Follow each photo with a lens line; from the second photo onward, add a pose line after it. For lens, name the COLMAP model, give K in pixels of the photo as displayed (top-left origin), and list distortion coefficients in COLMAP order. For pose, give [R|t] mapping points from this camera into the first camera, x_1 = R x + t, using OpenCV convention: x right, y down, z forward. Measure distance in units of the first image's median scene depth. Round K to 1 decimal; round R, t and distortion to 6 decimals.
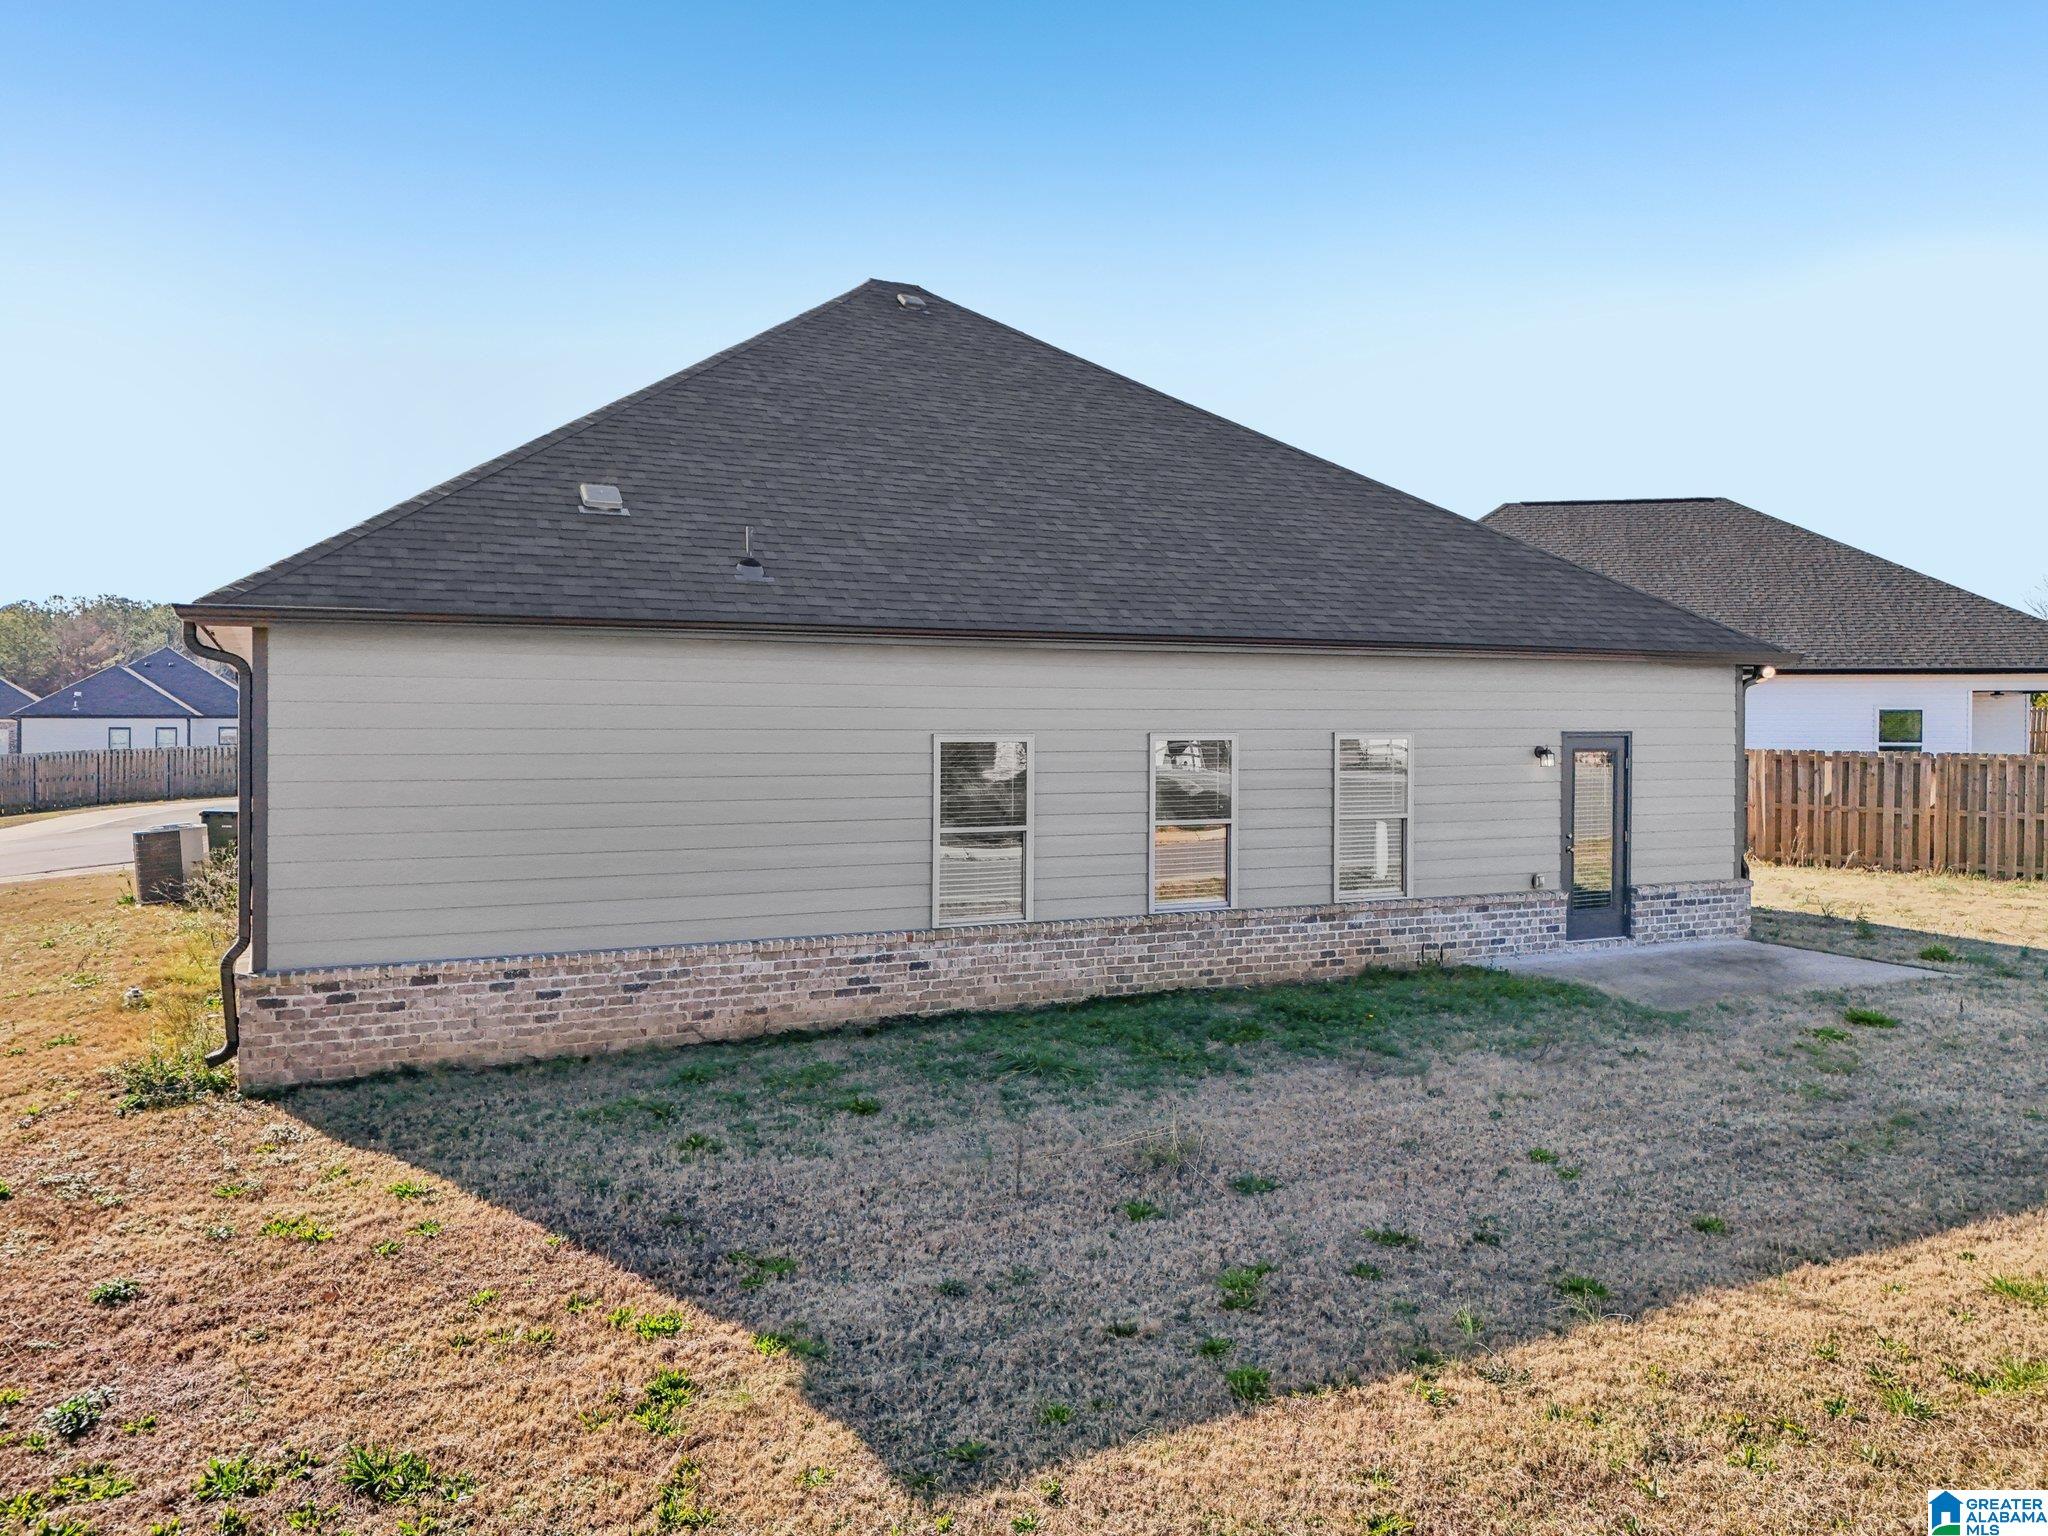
lens RADIAL K [[1514.4, 0, 1003.9], [0, 1514.4, 697.8], [0, 0, 1]] dist [0.092945, -0.107866]
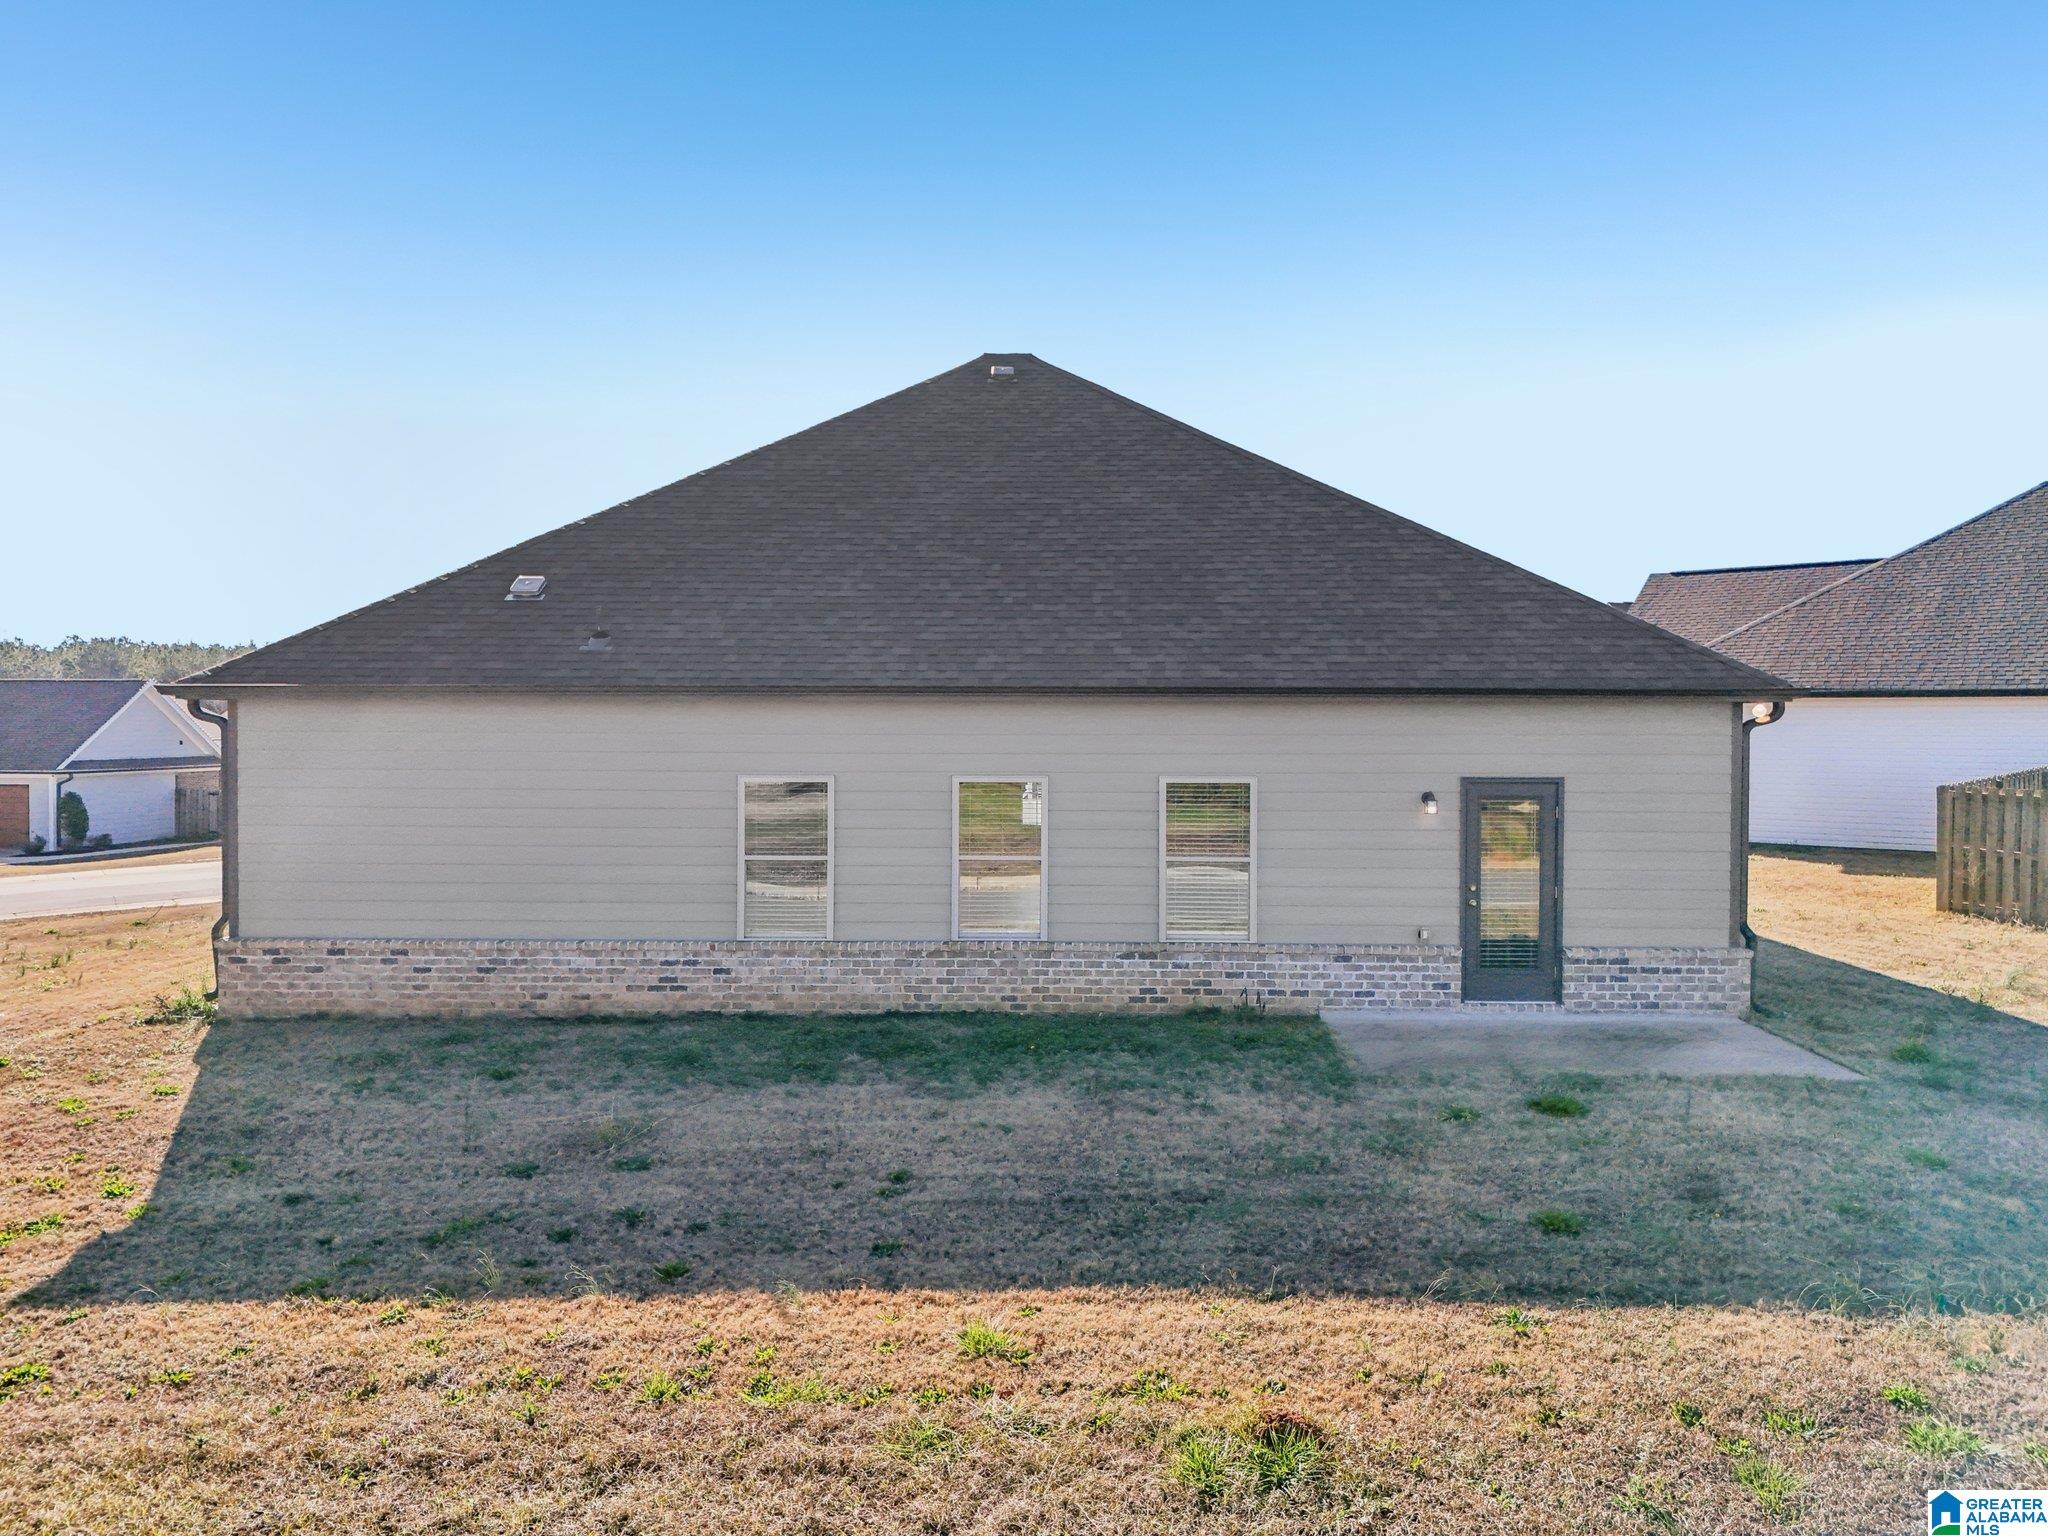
lens RADIAL K [[1514.4, 0, 1031.9], [0, 1514.4, 725.8], [0, 0, 1]] dist [0.092945, -0.107866]
pose [[0.884382, -0.000758, -0.466762, 0.698421], [0.005758, 0.999940, 0.009287, -0.023774], [0.466728, -0.010901, 0.884334, 0.063537]]
